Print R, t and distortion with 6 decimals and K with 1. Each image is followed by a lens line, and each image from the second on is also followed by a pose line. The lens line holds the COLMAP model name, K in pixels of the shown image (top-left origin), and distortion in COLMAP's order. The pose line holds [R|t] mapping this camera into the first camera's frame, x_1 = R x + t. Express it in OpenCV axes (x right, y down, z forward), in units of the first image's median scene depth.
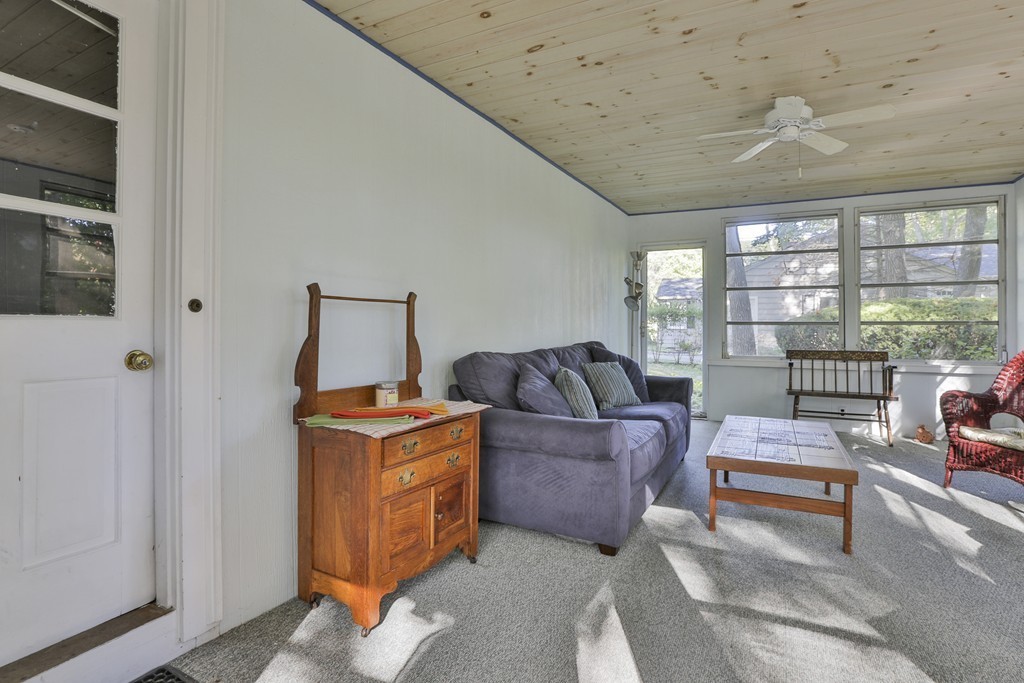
lens RADIAL K [[504.1, 0, 512.0], [0, 504.1, 328.8], [0, 0, 1]] dist [-0.029166, 0.017350]
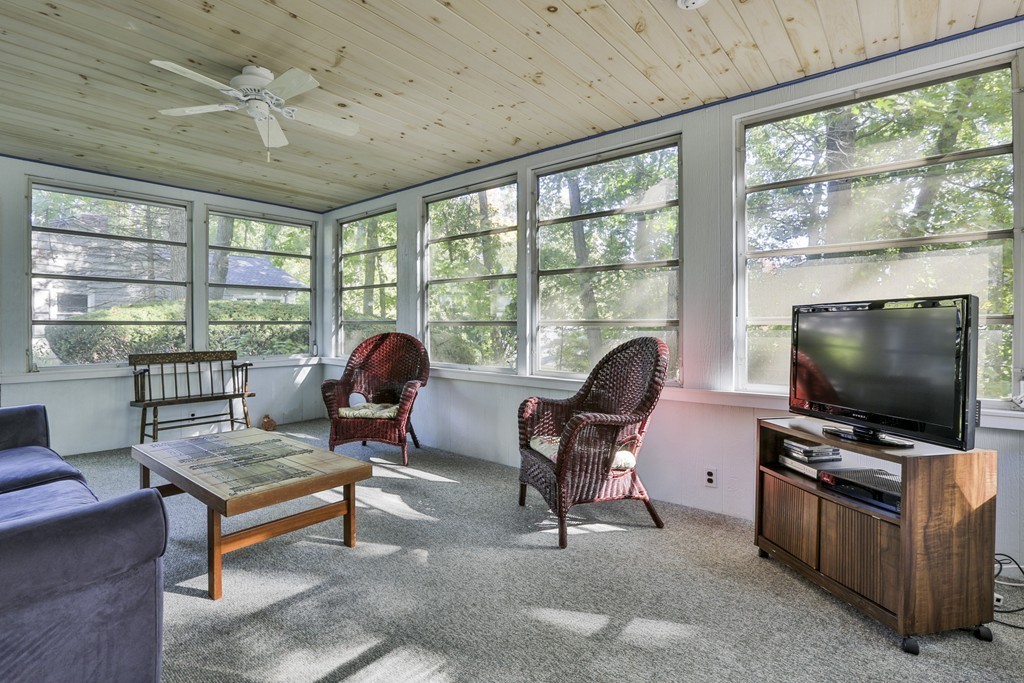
lens RADIAL K [[485.4, 0, 539.0], [0, 485.4, 316.8], [0, 0, 1]] dist [-0.064778, 0.017495]
pose [[0.187444, 0.012306, 0.982198, -0.098485], [0.011974, 0.999819, -0.014812, -0.001350], [-0.982202, 0.014537, 0.187262, 0.210222]]
